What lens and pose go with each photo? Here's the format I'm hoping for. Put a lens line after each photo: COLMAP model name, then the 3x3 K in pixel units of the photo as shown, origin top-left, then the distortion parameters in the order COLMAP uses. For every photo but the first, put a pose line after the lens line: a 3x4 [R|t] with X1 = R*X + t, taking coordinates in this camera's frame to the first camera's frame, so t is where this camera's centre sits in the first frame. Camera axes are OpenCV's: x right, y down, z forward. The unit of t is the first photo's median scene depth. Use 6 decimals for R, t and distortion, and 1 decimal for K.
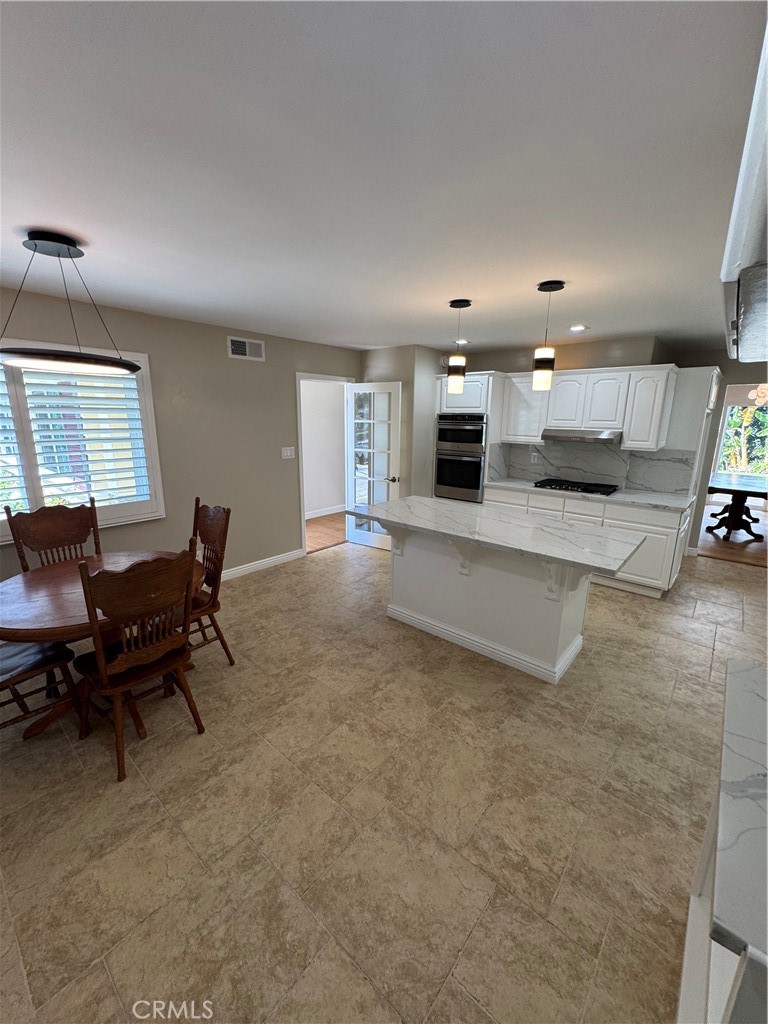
lens RADIAL K [[412.5, 0, 387.0], [0, 412.5, 511.8], [0, 0, 1]] dist [-0.002828, 0.001096]
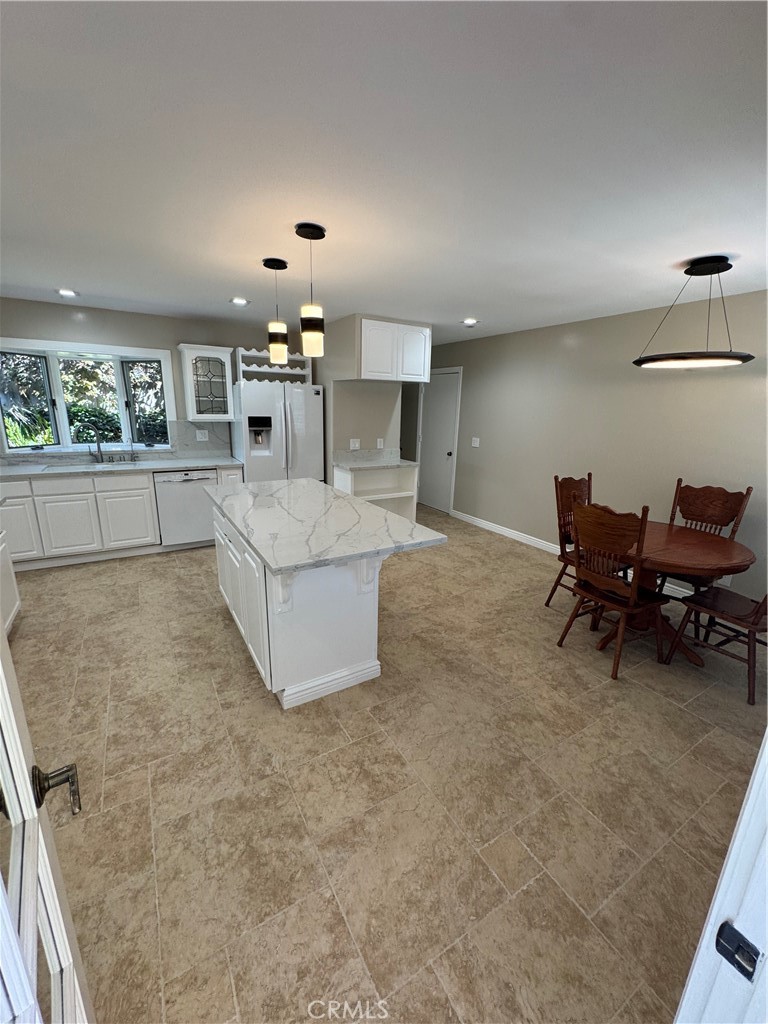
lens RADIAL K [[412.5, 0, 386.4], [0, 412.5, 514.2], [0, 0, 1]] dist [-0.002828, 0.001096]
pose [[-0.948087, -0.118956, 0.294925, -0.184891], [0.032457, 0.886366, 0.461847, -0.318628], [-0.316350, 0.447443, -0.836491, 1.463577]]
